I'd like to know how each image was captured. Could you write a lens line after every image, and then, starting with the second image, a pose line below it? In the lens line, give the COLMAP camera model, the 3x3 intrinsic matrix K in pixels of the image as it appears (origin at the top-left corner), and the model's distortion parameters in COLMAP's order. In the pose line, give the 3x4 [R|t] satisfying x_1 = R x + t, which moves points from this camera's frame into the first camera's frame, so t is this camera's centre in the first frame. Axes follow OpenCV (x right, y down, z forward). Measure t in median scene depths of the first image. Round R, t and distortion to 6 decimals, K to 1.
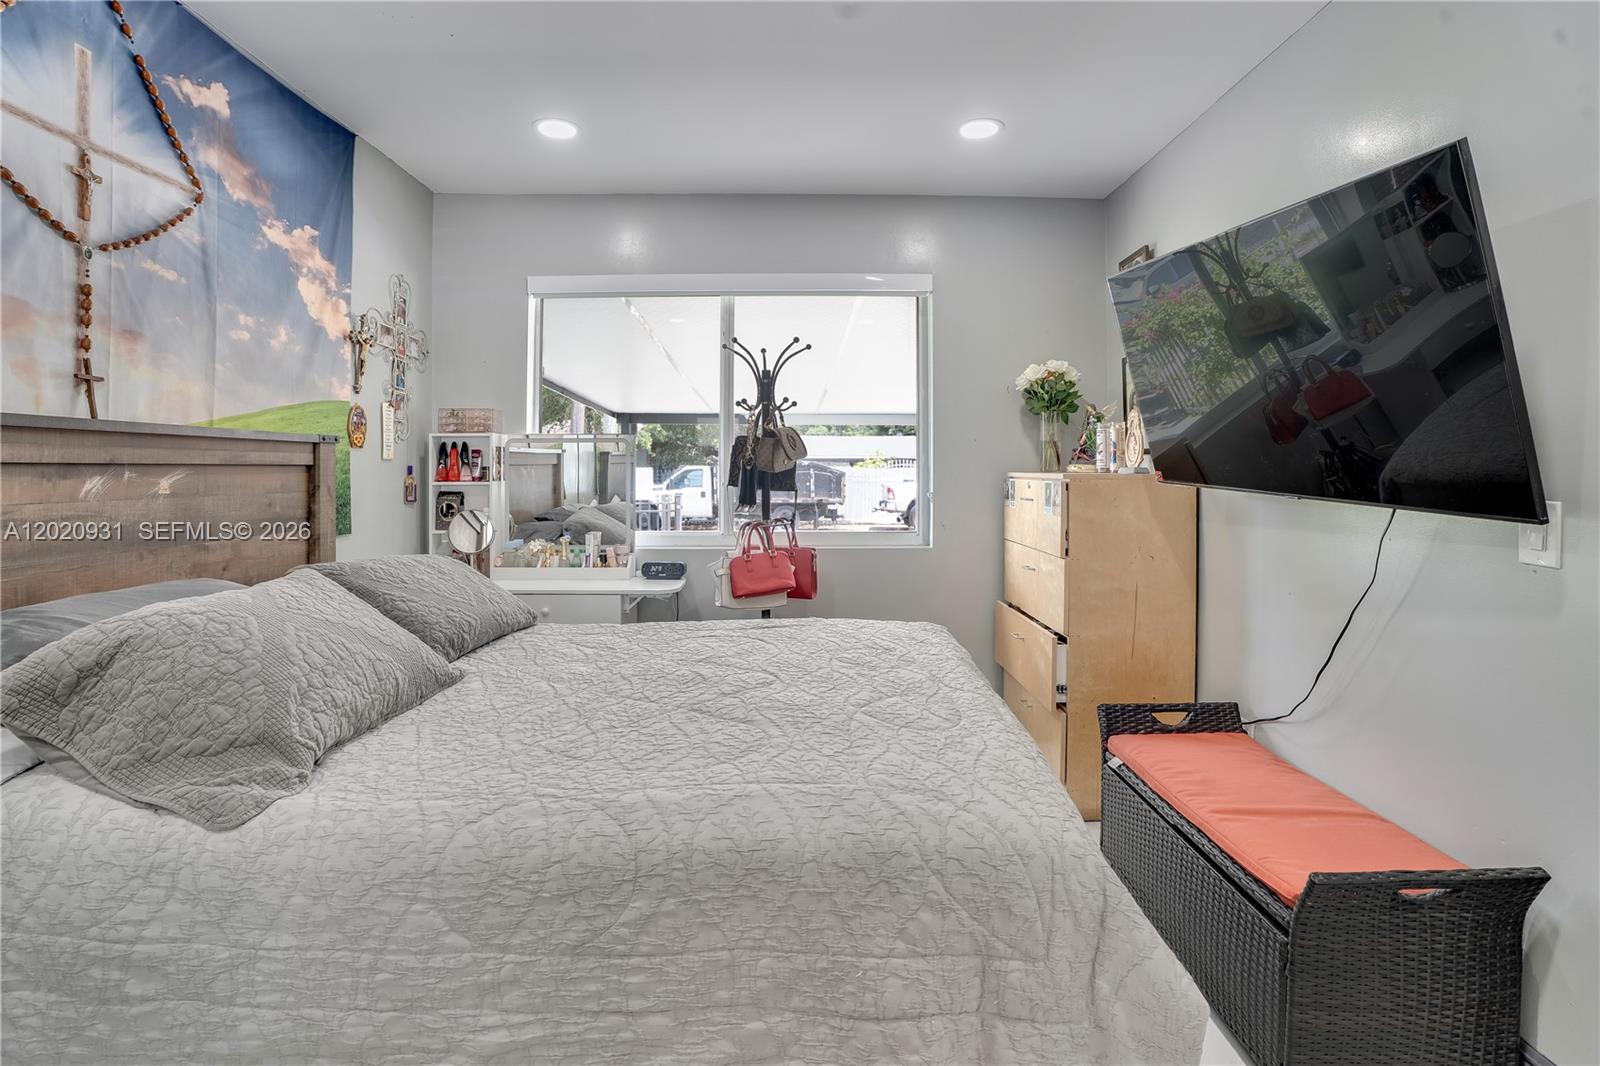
lens RADIAL K [[785.5, 0, 784.5], [0, 785.5, 494.0], [0, 0, 1]] dist [-0.056654, 0.022230]
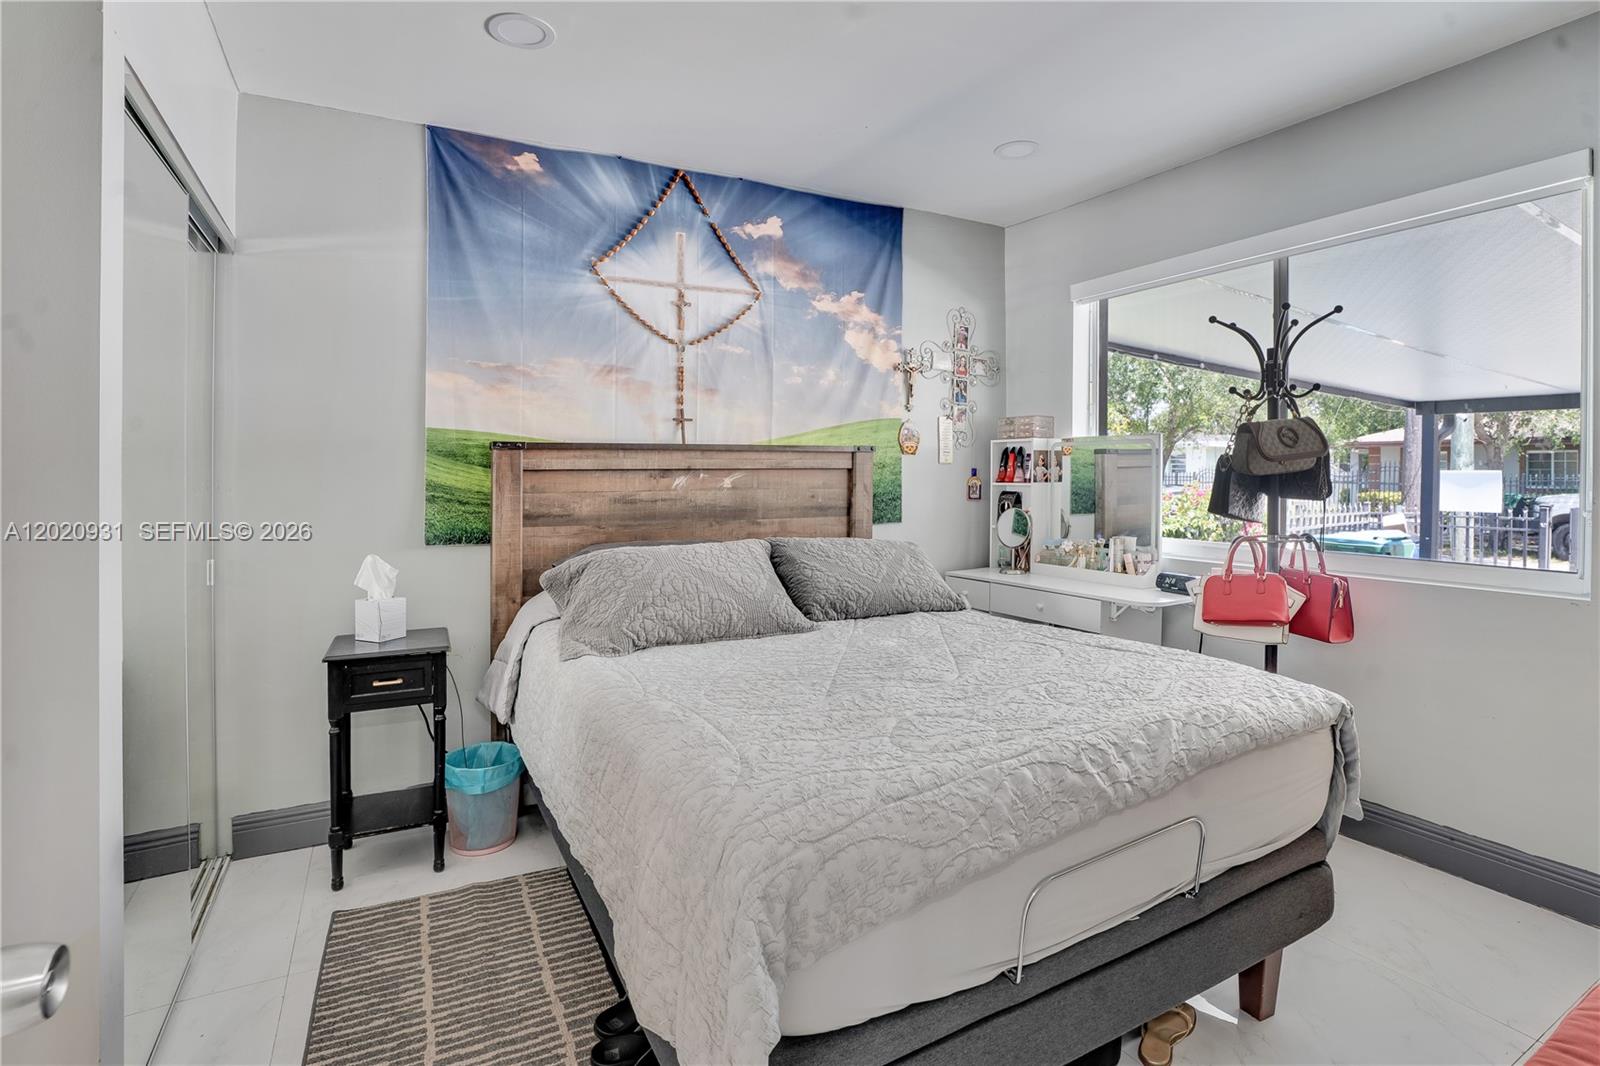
lens RADIAL K [[785.5, 0, 784.5], [0, 785.5, 494.0], [0, 0, 1]] dist [-0.056654, 0.022230]
pose [[0.486442, 0.024362, -0.873373, 0.628185], [-0.024442, 0.999599, 0.014270, -0.011358], [0.873371, 0.014406, 0.486843, 0.268894]]
